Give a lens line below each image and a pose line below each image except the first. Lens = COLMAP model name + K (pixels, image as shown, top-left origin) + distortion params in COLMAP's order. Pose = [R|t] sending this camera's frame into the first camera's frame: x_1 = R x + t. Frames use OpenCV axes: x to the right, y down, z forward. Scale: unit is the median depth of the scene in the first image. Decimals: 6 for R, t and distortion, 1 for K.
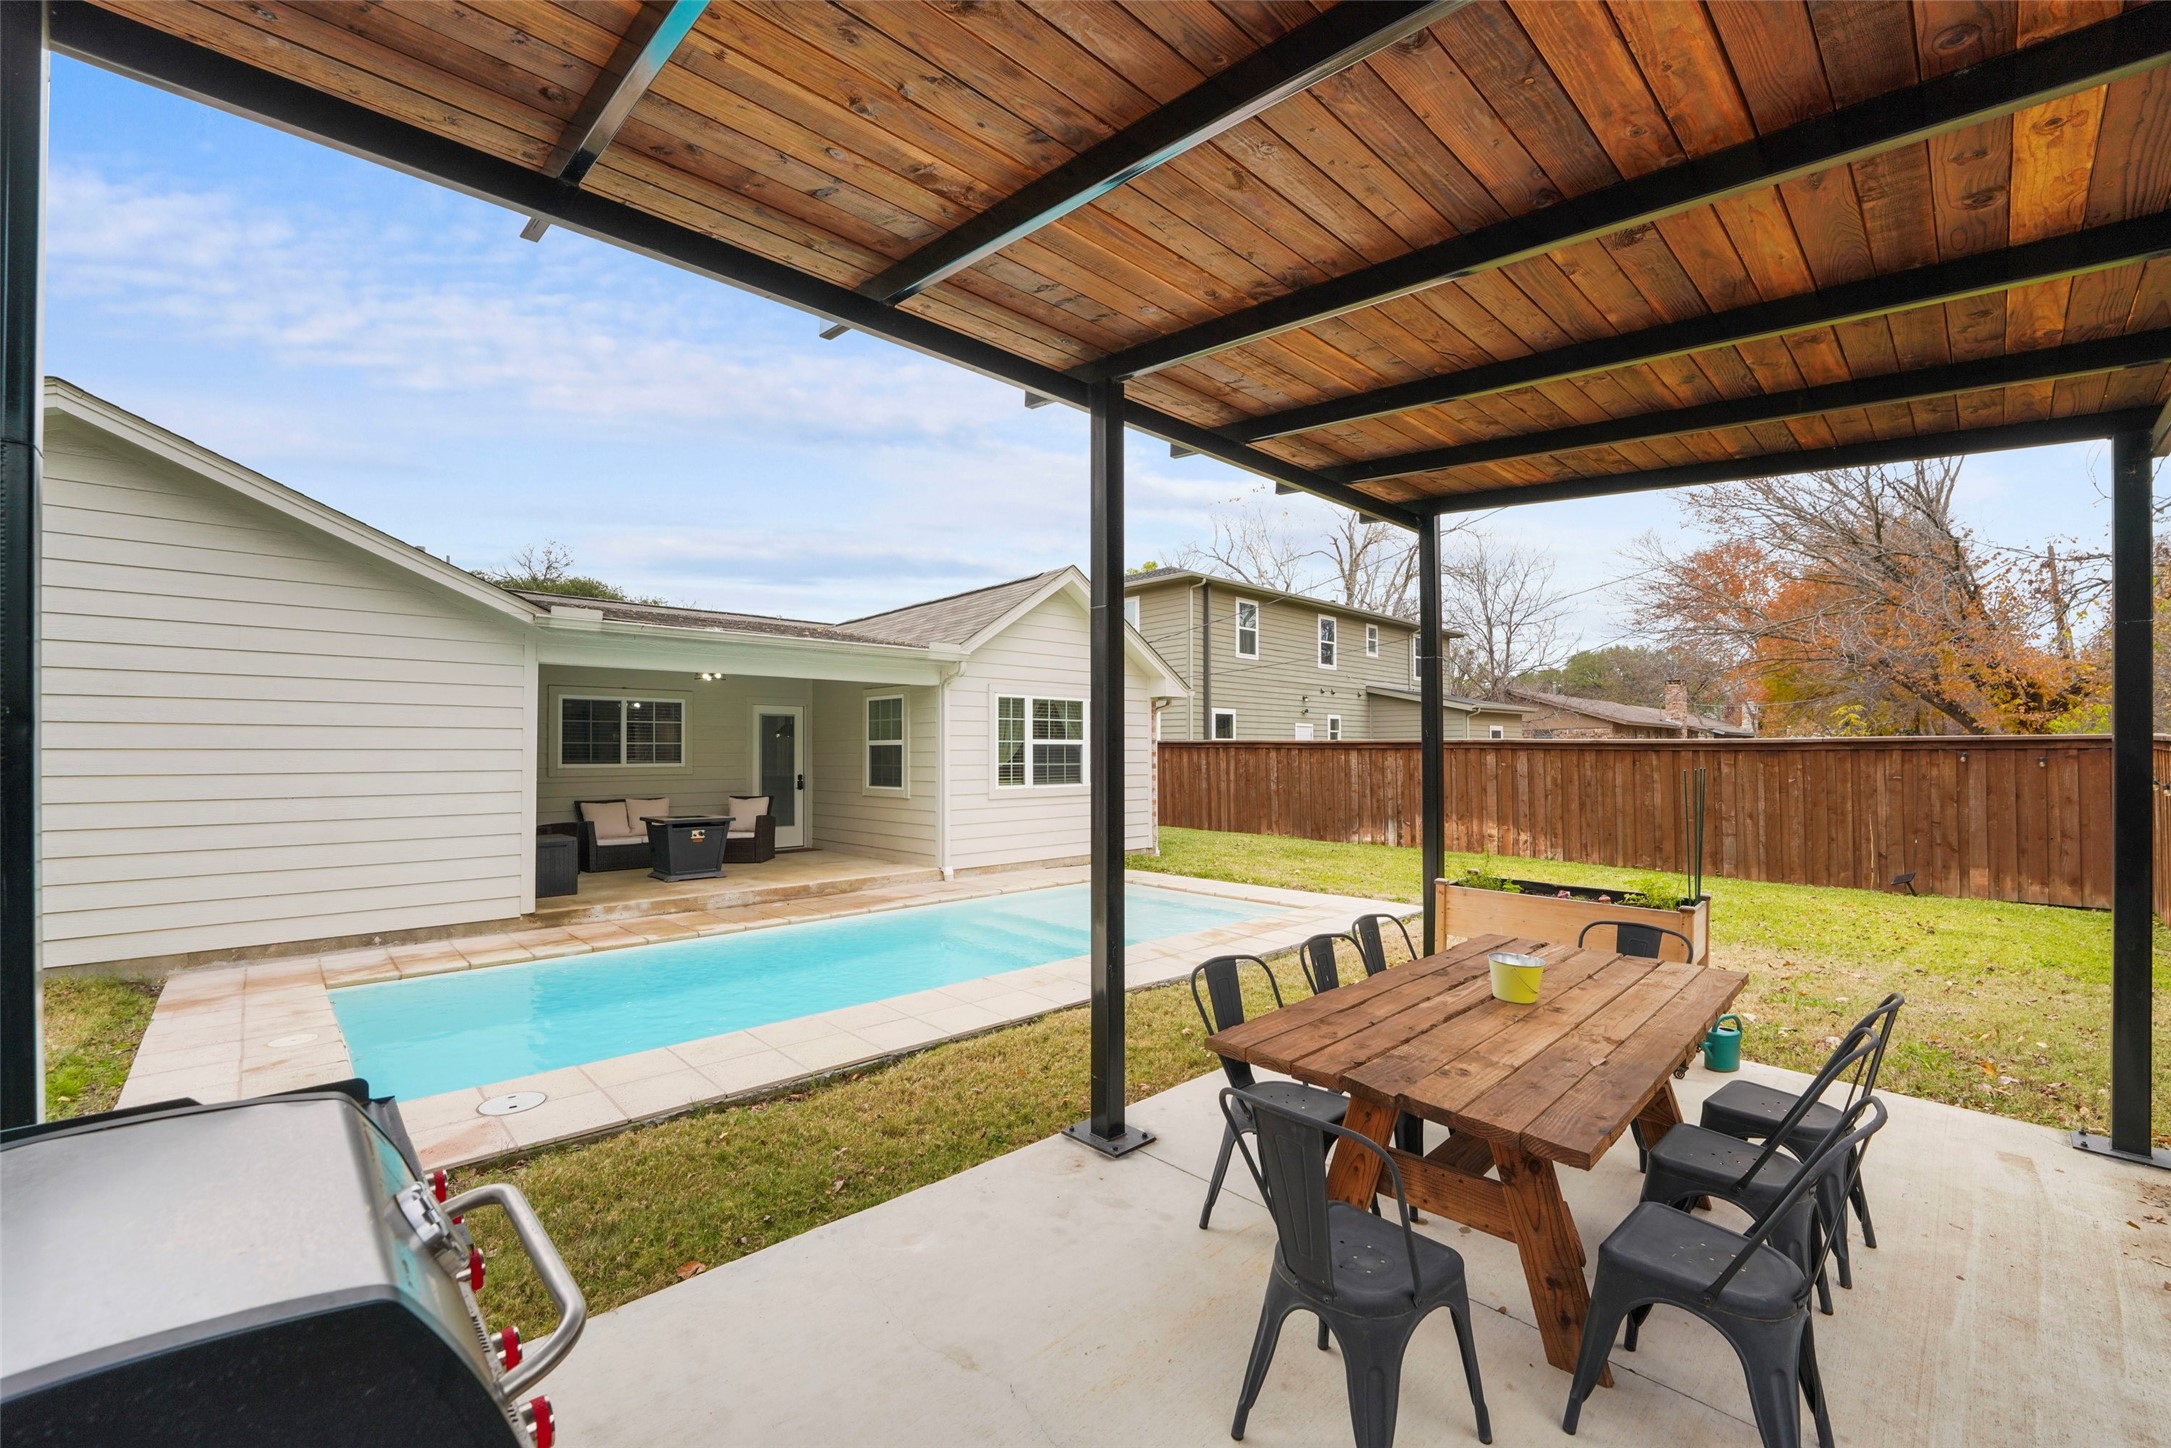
lens RADIAL K [[868.4, 0, 1068.7], [0, 868.4, 737.9], [0, 0, 1]] dist [-0.000725, -0.001892]
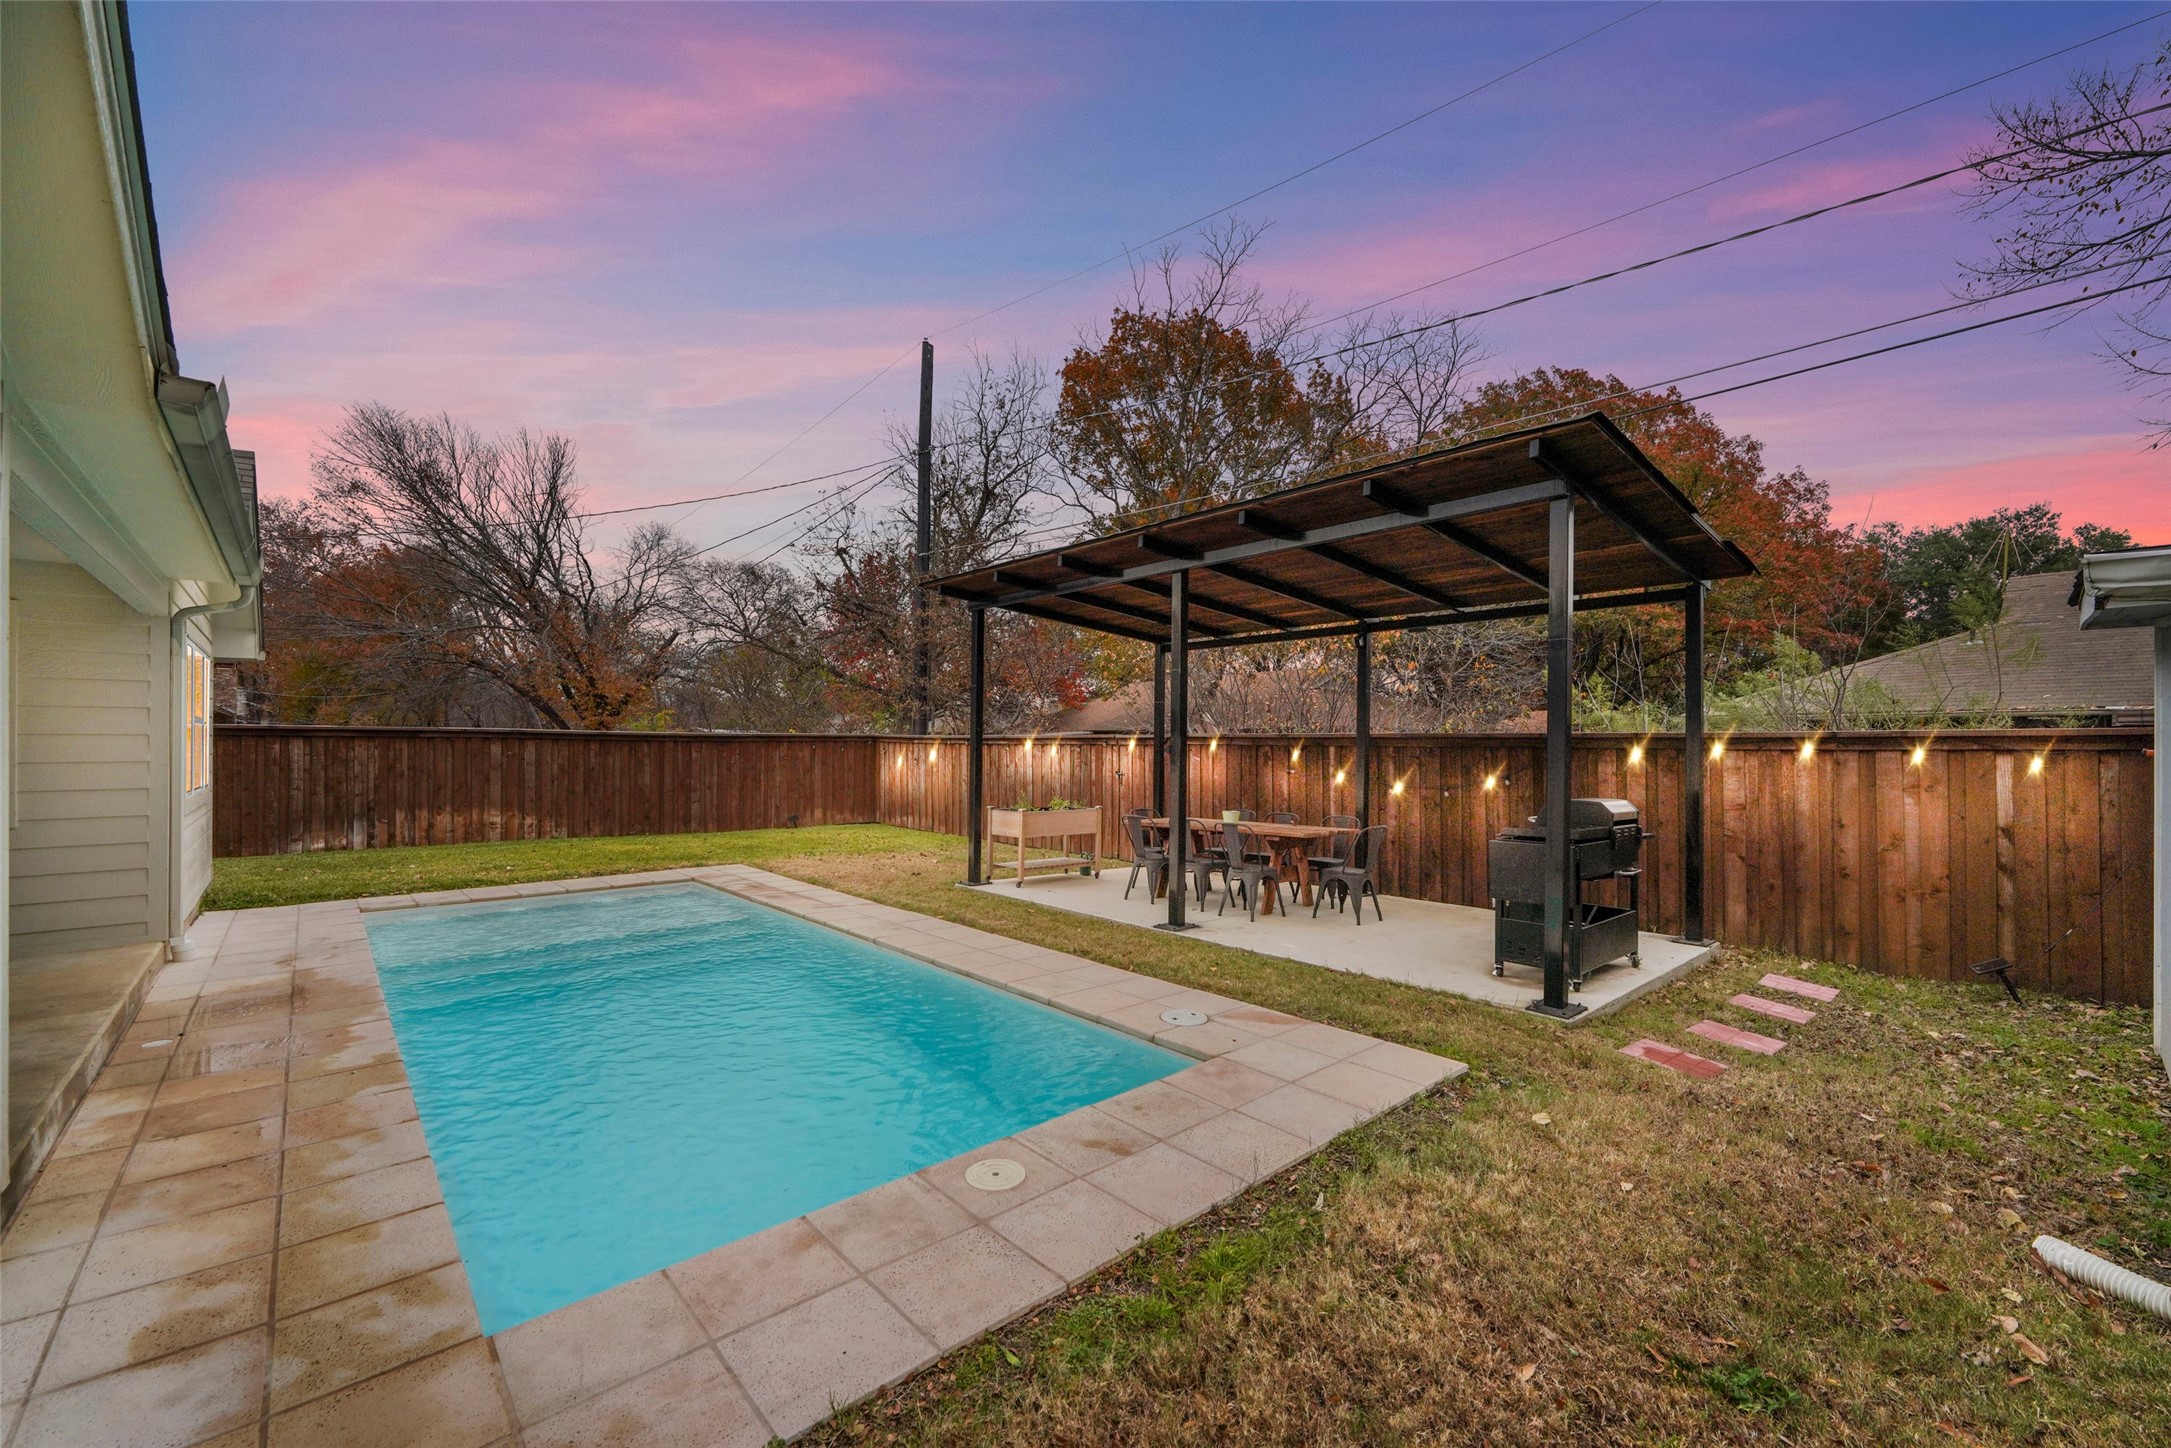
lens RADIAL K [[868.4, 0, 1068.5], [0, 868.4, 734.8], [0, 0, 1]] dist [-0.000725, -0.001892]
pose [[0.015498, 0.015548, 0.999759, -0.550204], [-0.022254, 0.999637, -0.015201, 0.010206], [-0.999632, -0.022013, 0.015838, 0.335224]]
